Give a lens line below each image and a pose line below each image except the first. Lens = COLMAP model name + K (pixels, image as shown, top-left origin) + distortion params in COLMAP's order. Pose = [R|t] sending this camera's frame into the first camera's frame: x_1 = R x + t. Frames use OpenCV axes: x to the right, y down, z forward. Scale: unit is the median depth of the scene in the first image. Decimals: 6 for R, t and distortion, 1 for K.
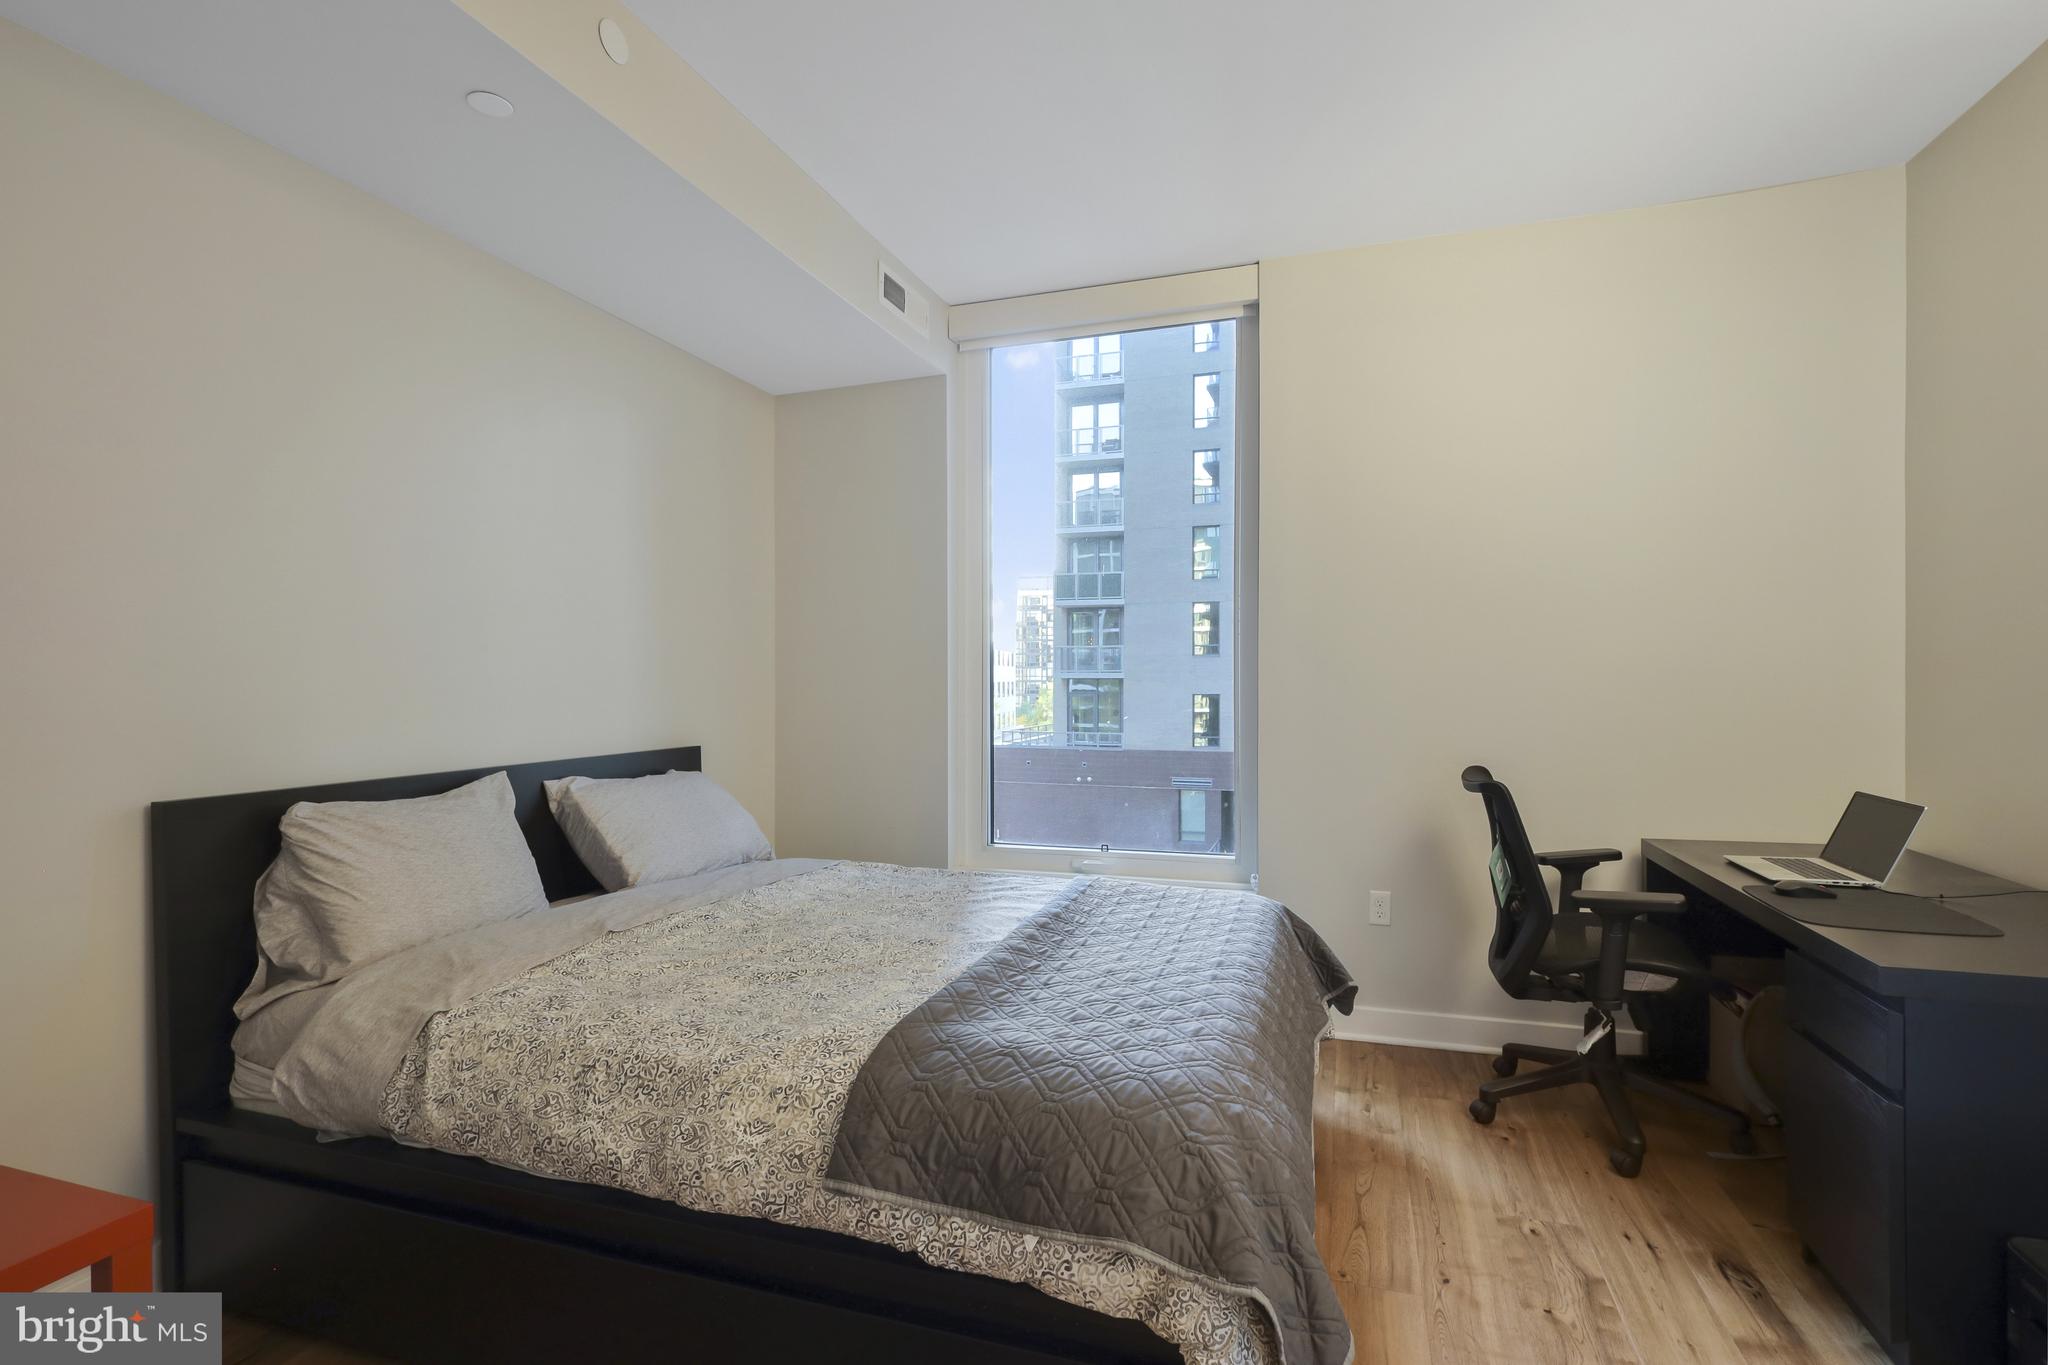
lens RADIAL K [[962.1, 0, 1029.1], [0, 962.1, 684.3], [0, 0, 1]] dist [0.002338, 0.000581]
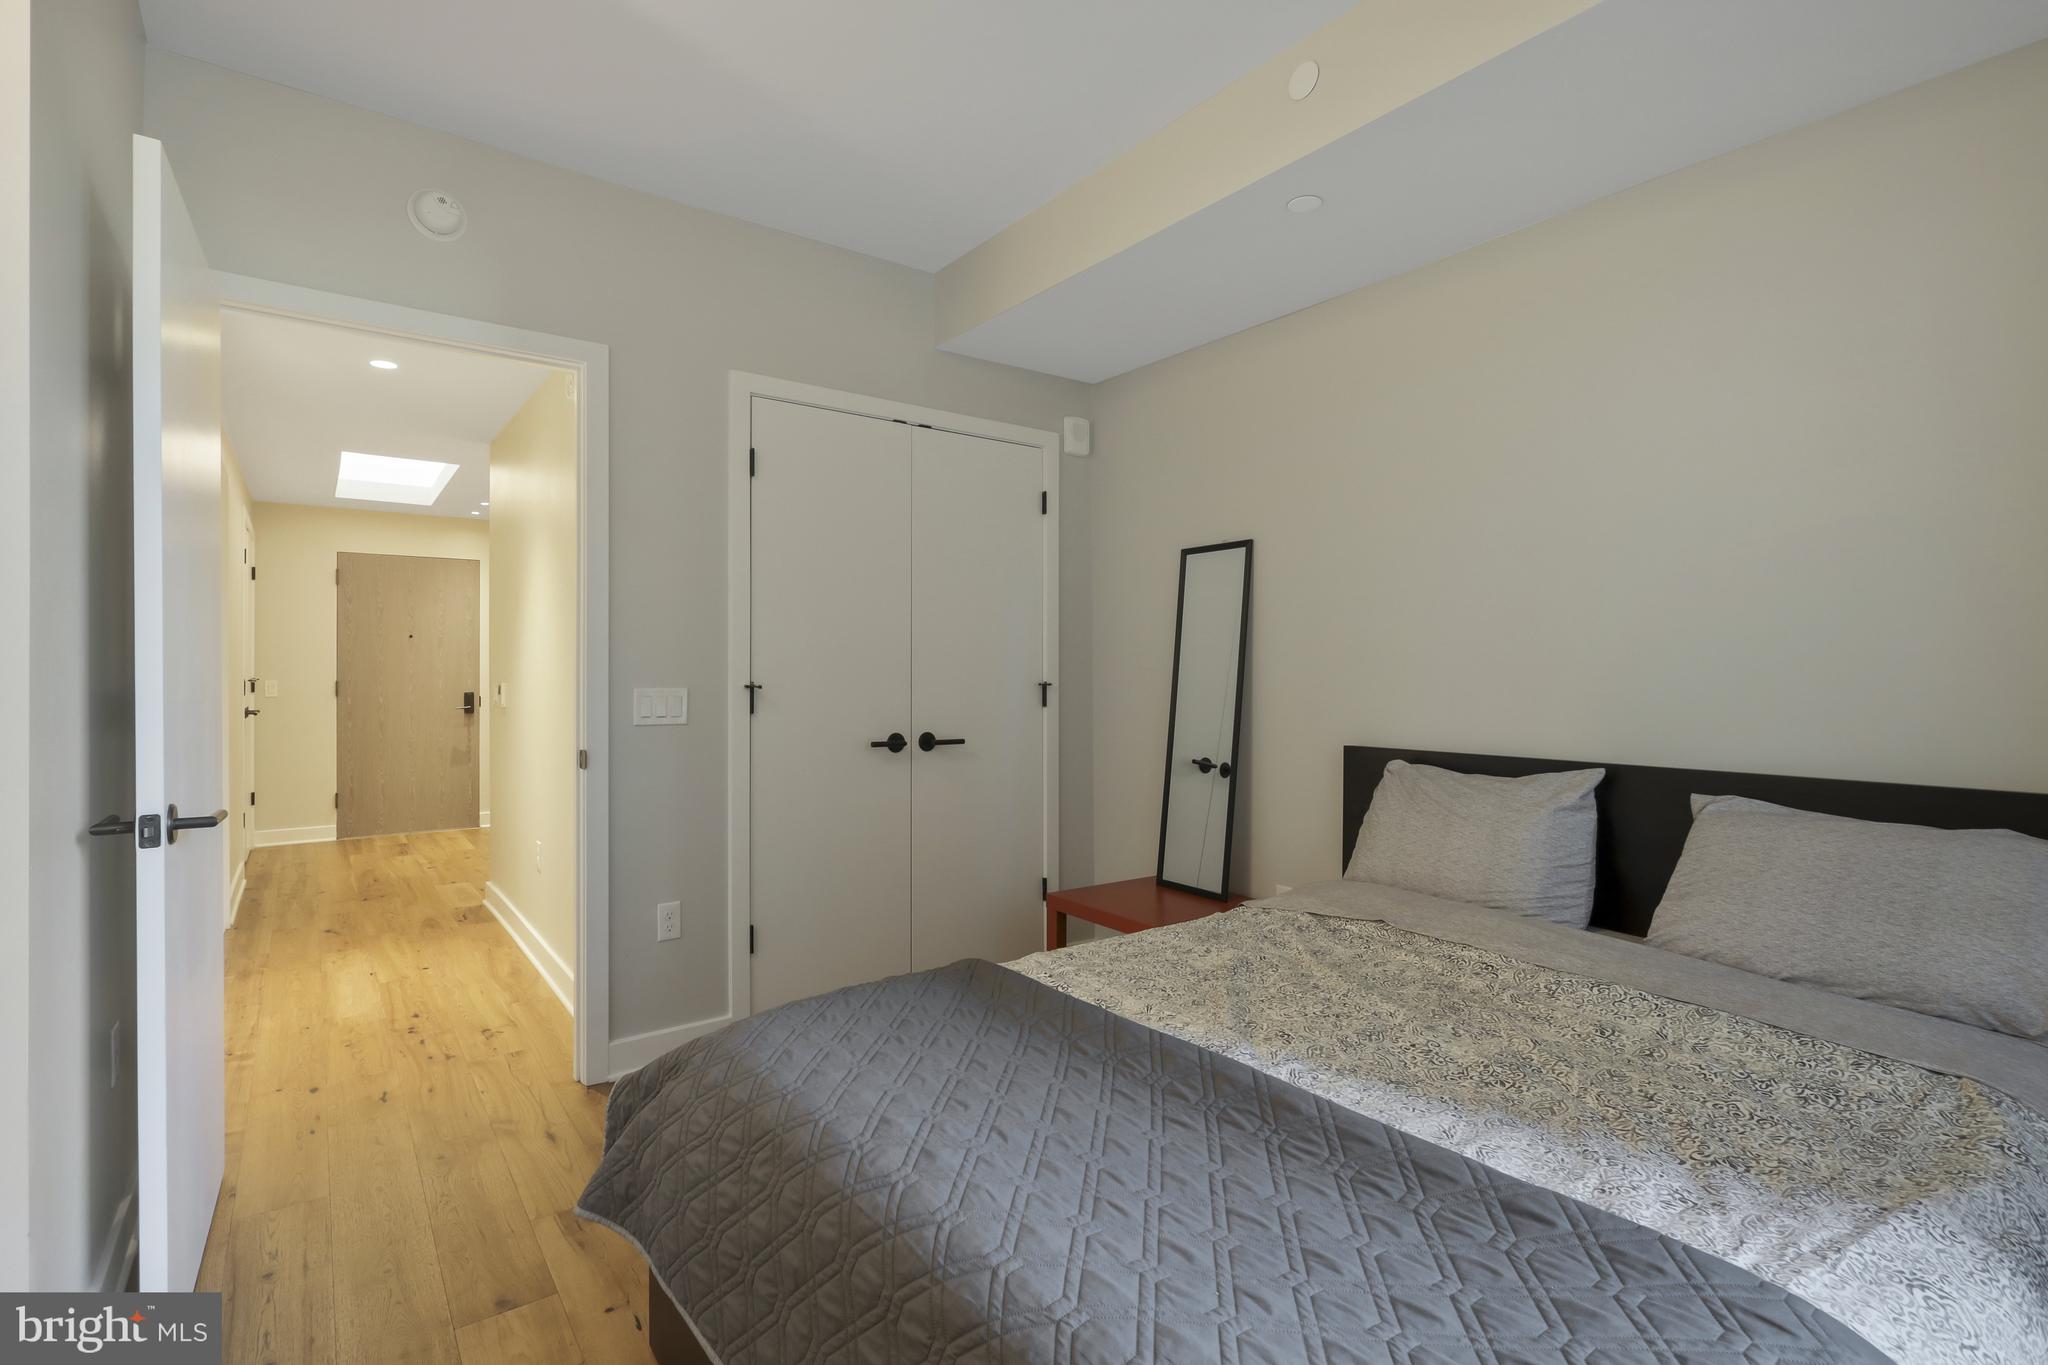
lens RADIAL K [[962.1, 0, 1028.9], [0, 962.1, 679.5], [0, 0, 1]] dist [0.002338, 0.000581]
pose [[-0.564378, 0.009881, -0.825457, 0.493109], [-0.001231, 0.999917, 0.012811, -0.003984], [0.825516, 0.008247, -0.564319, 1.050583]]
